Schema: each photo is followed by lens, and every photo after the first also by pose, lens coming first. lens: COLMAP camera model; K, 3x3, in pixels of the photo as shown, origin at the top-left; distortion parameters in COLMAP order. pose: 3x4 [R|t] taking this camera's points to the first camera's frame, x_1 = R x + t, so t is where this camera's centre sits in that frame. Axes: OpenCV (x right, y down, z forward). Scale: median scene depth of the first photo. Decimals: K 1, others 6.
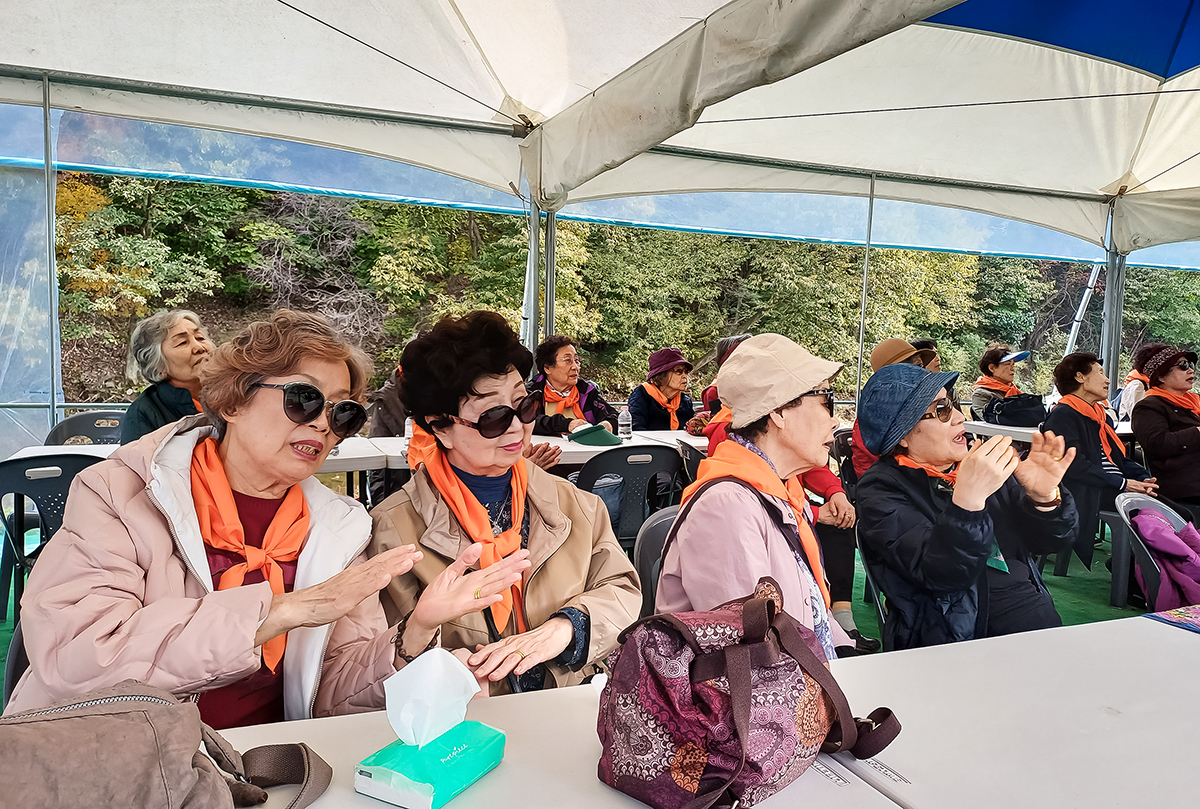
lens RADIAL K [[886.0, 0, 600.0], [0, 886.0, 404.5], [0, 0, 1]] dist [0.033798, 0.000267]
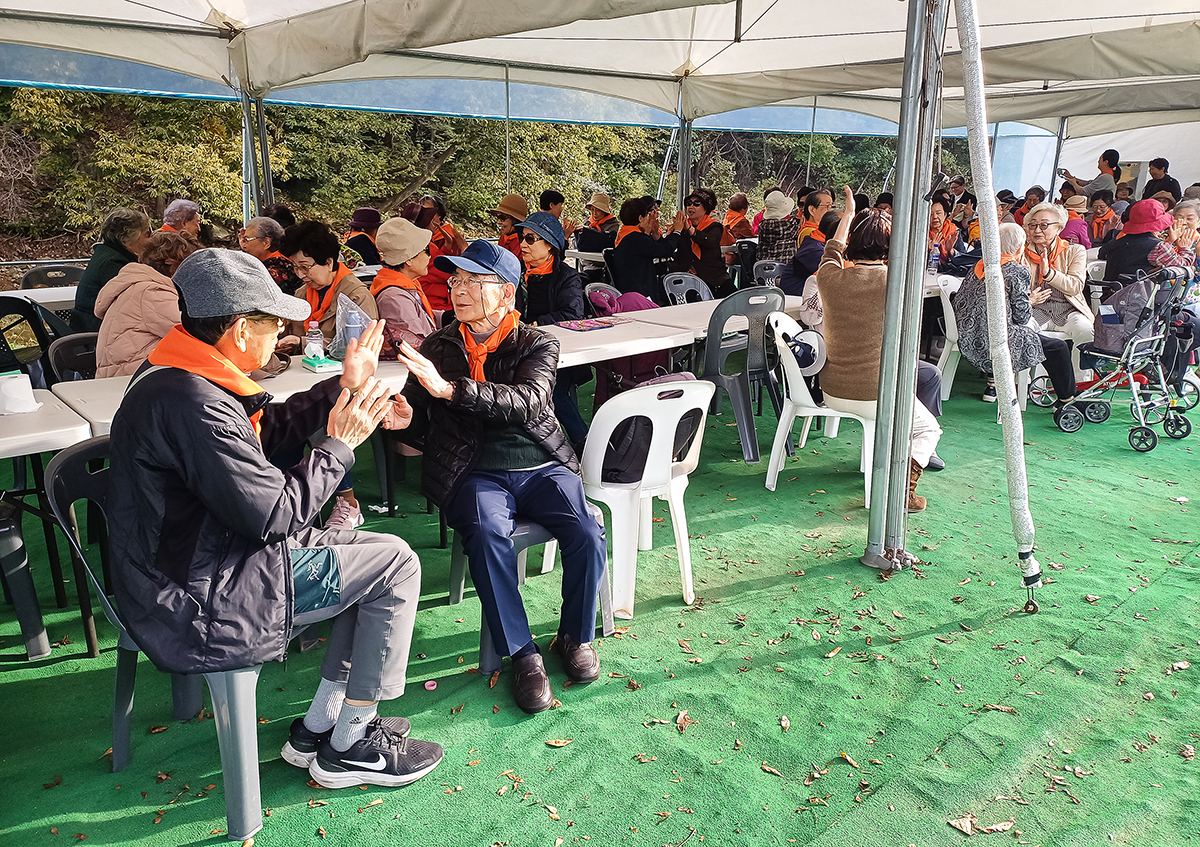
lens RADIAL K [[890.4, 0, 600.0], [0, 890.4, 423.5], [0, 0, 1]] dist [0.079911, -0.078504]
pose [[0.947790, -0.109345, 0.299563, -0.006028], [0.046147, 0.976518, 0.210437, -0.001885], [-0.315538, -0.185626, 0.930580, -0.093368]]
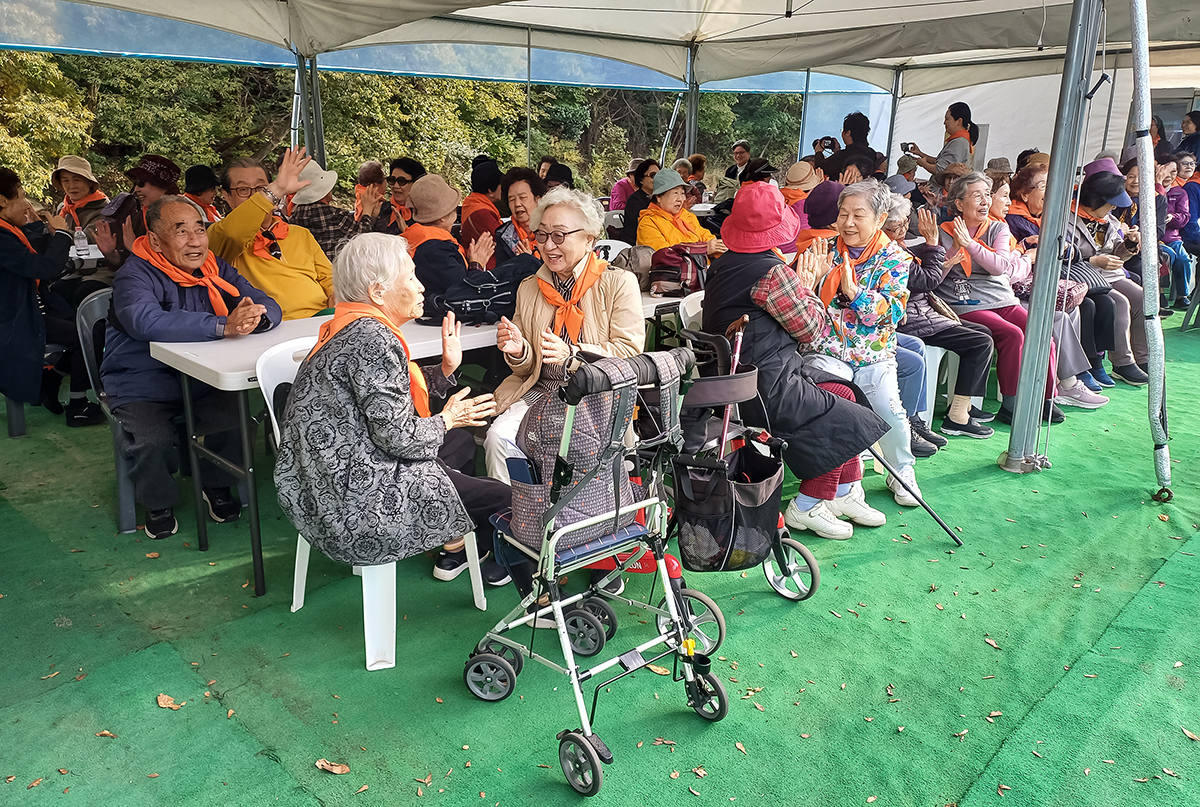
lens RADIAL K [[884.5, 0, 600.0], [0, 884.5, 403.5], [0, 0, 1]] dist [0.078775, -0.083925]
pose [[0.927108, -0.129958, 0.351542, 0.127797], [0.050153, 0.972541, 0.227261, -0.001742], [-0.371423, -0.193065, 0.908169, -0.023196]]
